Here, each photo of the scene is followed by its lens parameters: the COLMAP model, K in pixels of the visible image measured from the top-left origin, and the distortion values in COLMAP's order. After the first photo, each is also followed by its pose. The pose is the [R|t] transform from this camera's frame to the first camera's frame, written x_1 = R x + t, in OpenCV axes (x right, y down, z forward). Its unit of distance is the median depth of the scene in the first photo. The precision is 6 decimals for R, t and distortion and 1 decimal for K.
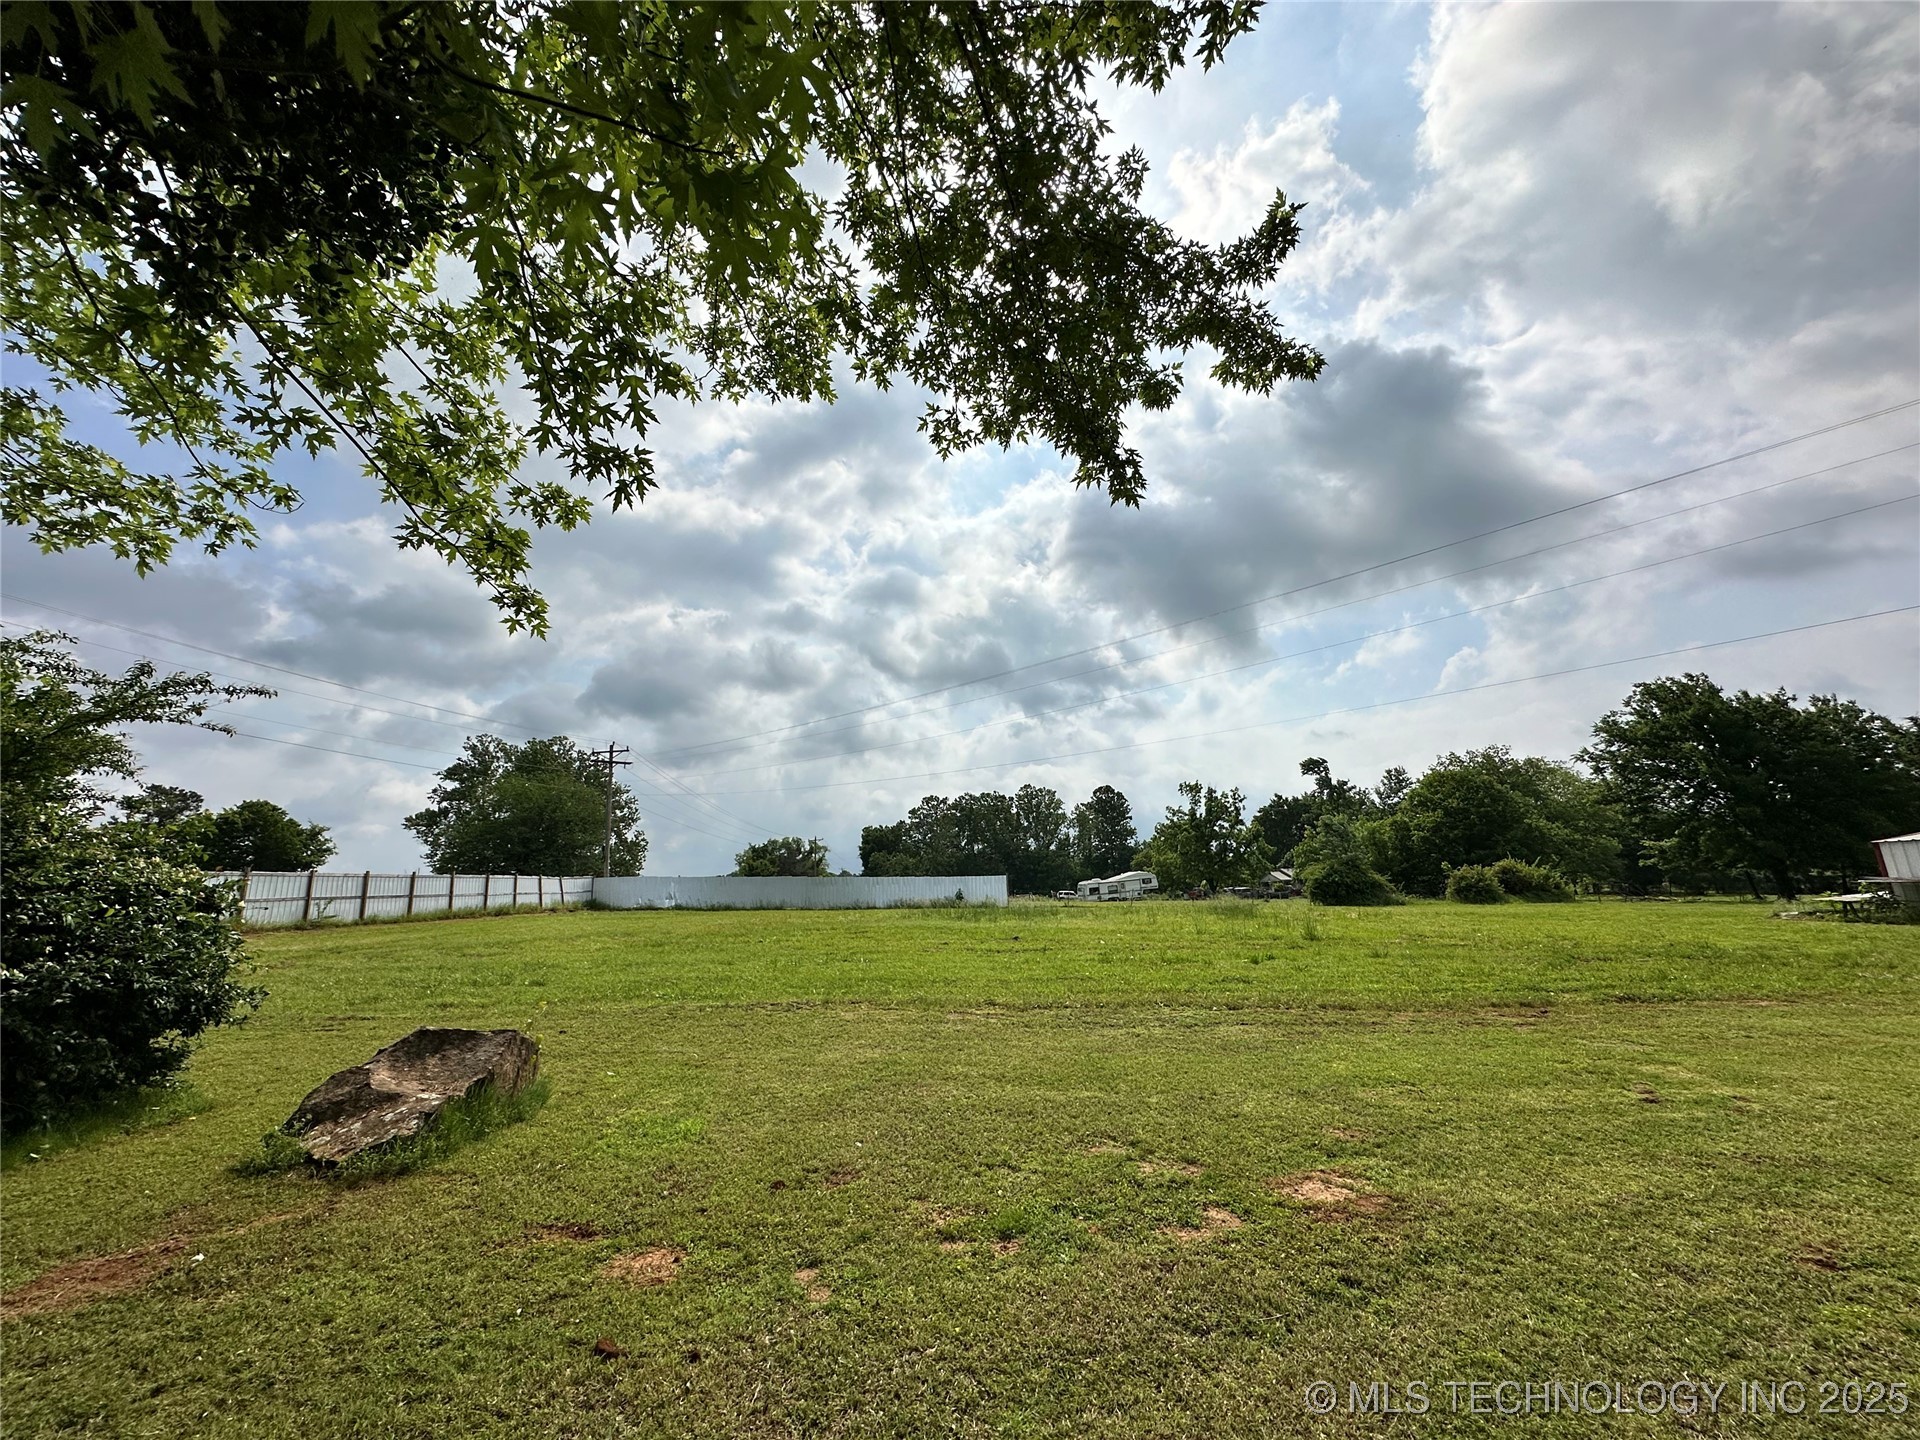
lens RADIAL K [[768.0, 0, 962.9], [0, 768.0, 718.7], [0, 0, 1]] dist [-0.000342, 0.000261]
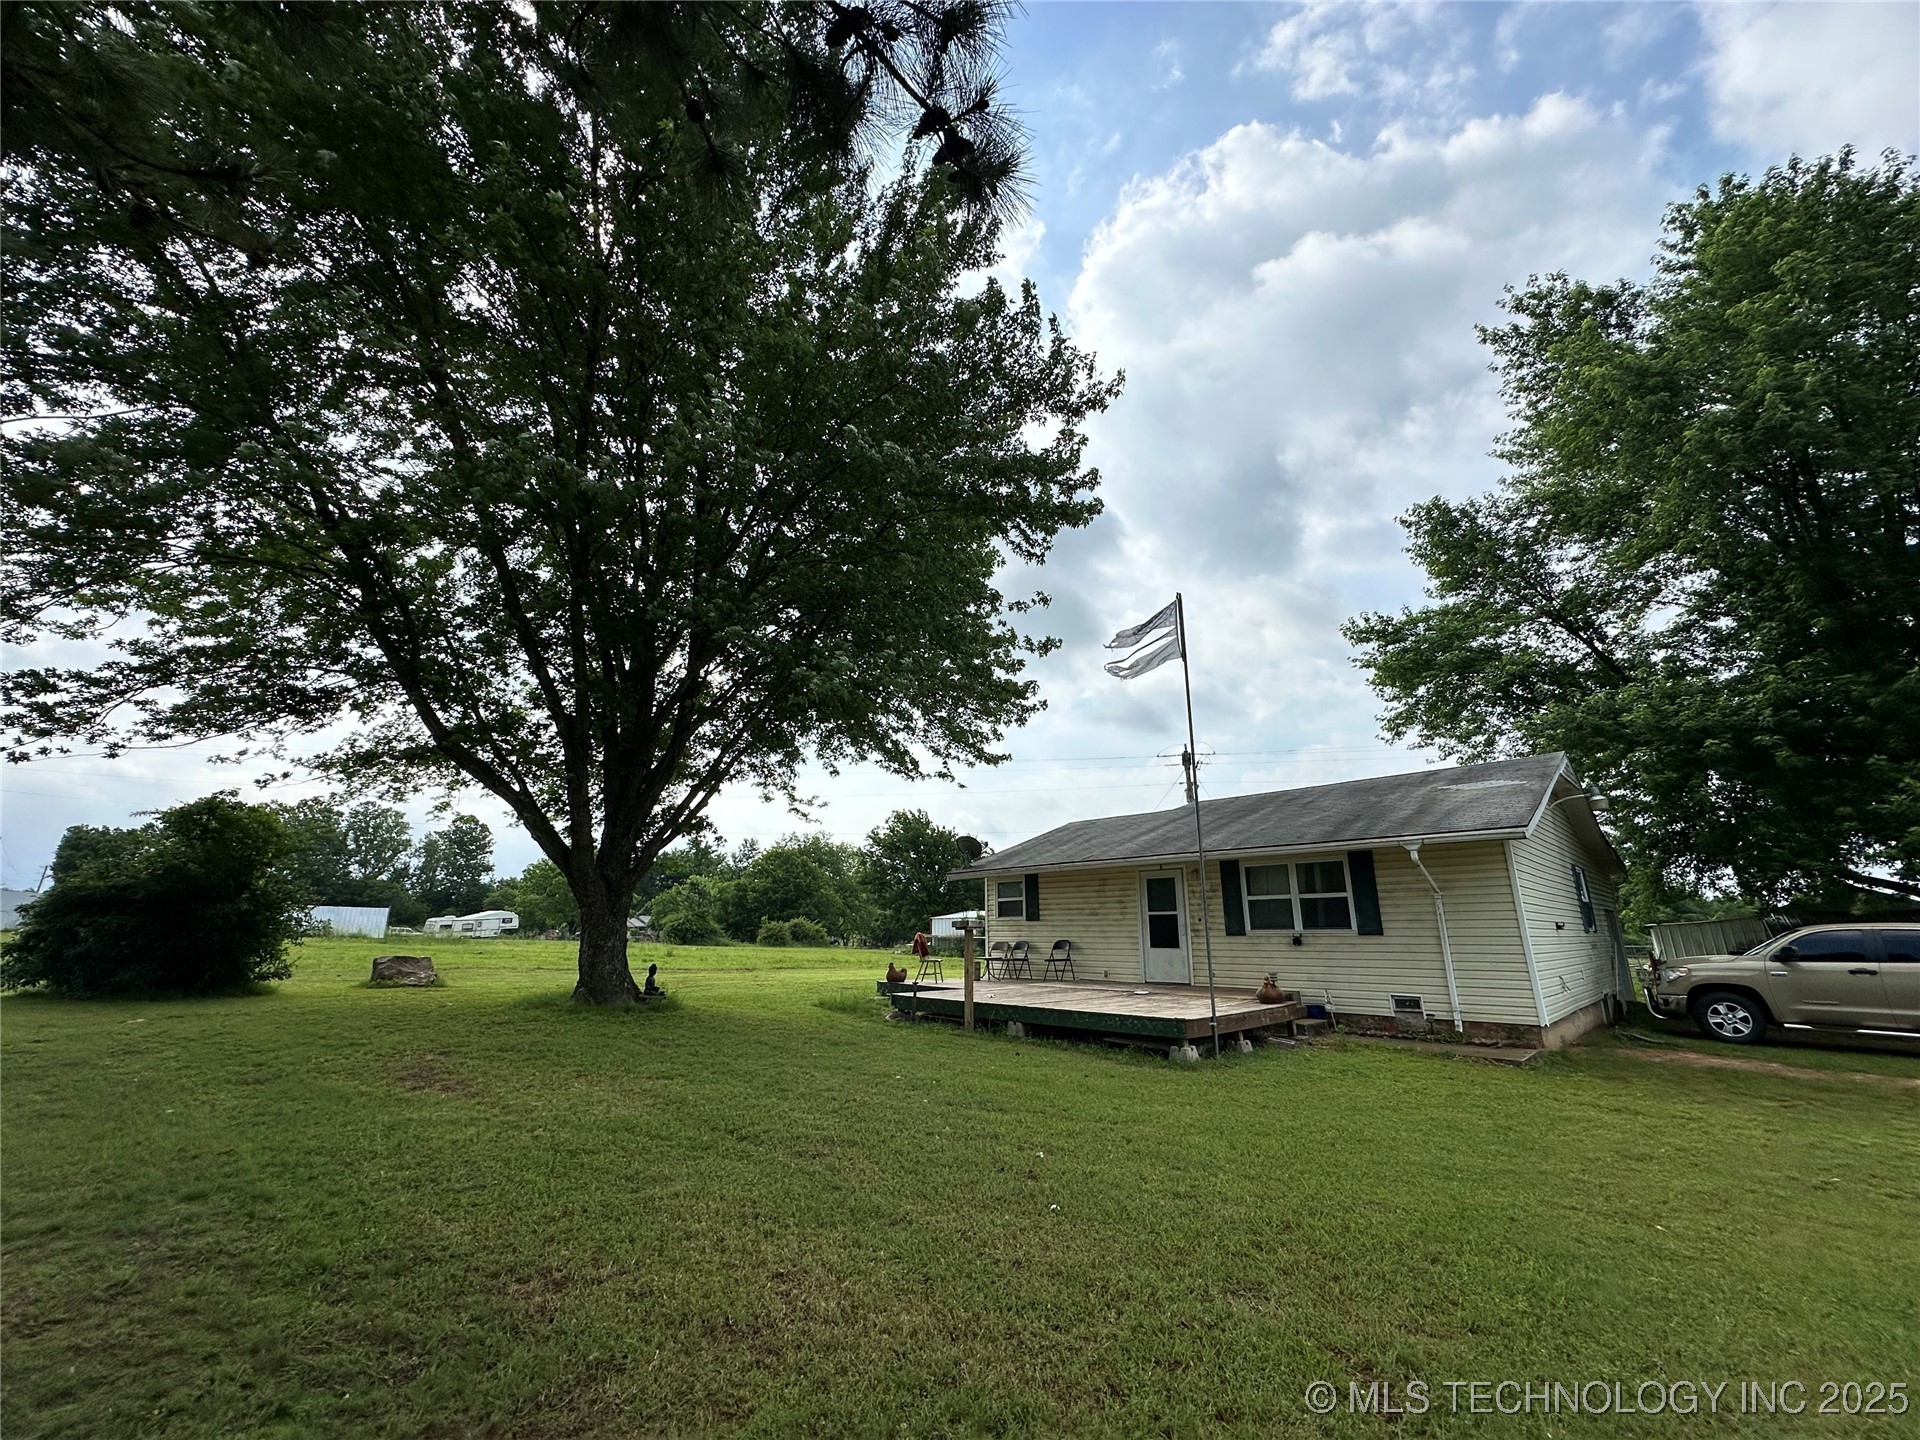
lens RADIAL K [[768.0, 0, 962.3], [0, 768.0, 722.2], [0, 0, 1]] dist [-0.000342, 0.000261]
pose [[0.708645, 0.222865, 0.669442, -0.072435], [-0.185981, 0.974250, -0.127467, -0.027089], [-0.680612, -0.034174, 0.731846, -0.144249]]
